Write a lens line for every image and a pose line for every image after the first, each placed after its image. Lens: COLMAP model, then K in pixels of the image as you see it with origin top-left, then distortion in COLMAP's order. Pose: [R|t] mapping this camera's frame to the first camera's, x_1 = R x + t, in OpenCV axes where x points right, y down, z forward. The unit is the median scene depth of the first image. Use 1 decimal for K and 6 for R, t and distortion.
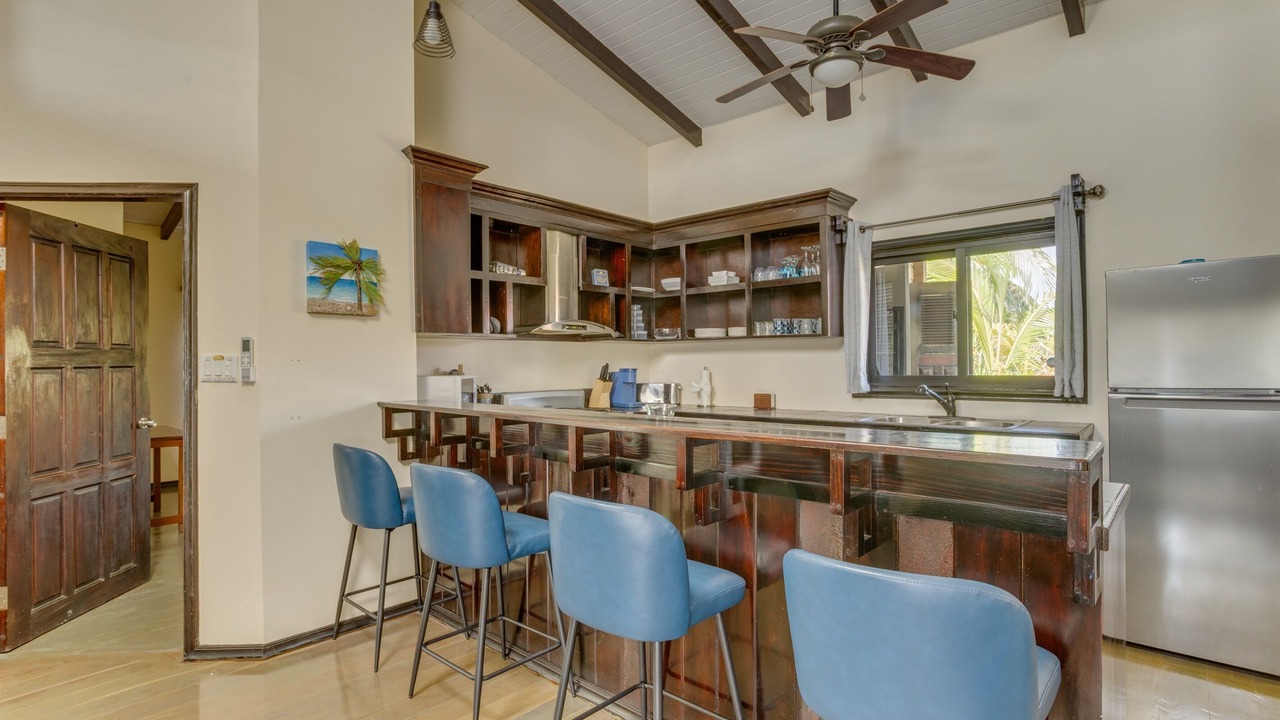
lens RADIAL K [[616.7, 0, 640.0], [0, 616.7, 360.0], [0, 0, 1]] dist [-0.048612, 0.025026]
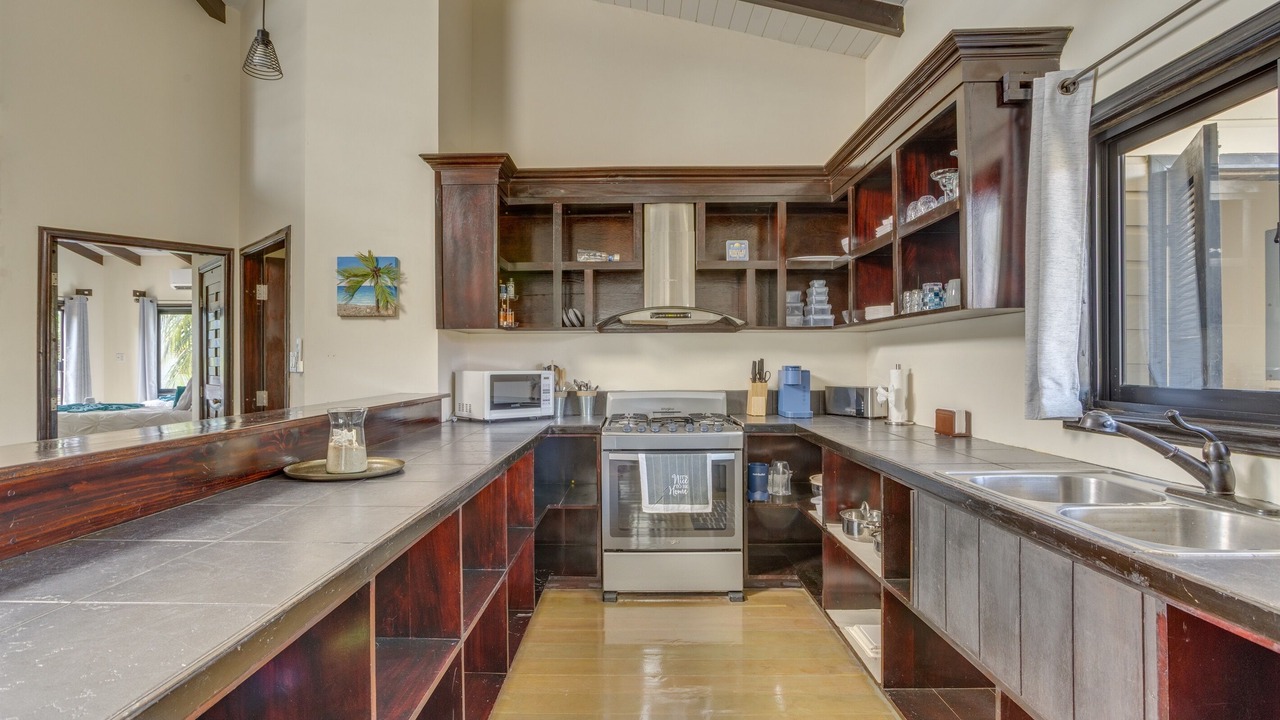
lens RADIAL K [[616.7, 0, 640.0], [0, 616.7, 360.0], [0, 0, 1]] dist [-0.048612, 0.025026]
pose [[0.662723, 0.003220, -0.748858, 0.554690], [0.002914, 0.999972, 0.006879, 0.001615], [0.748859, -0.006741, 0.662695, 0.469588]]
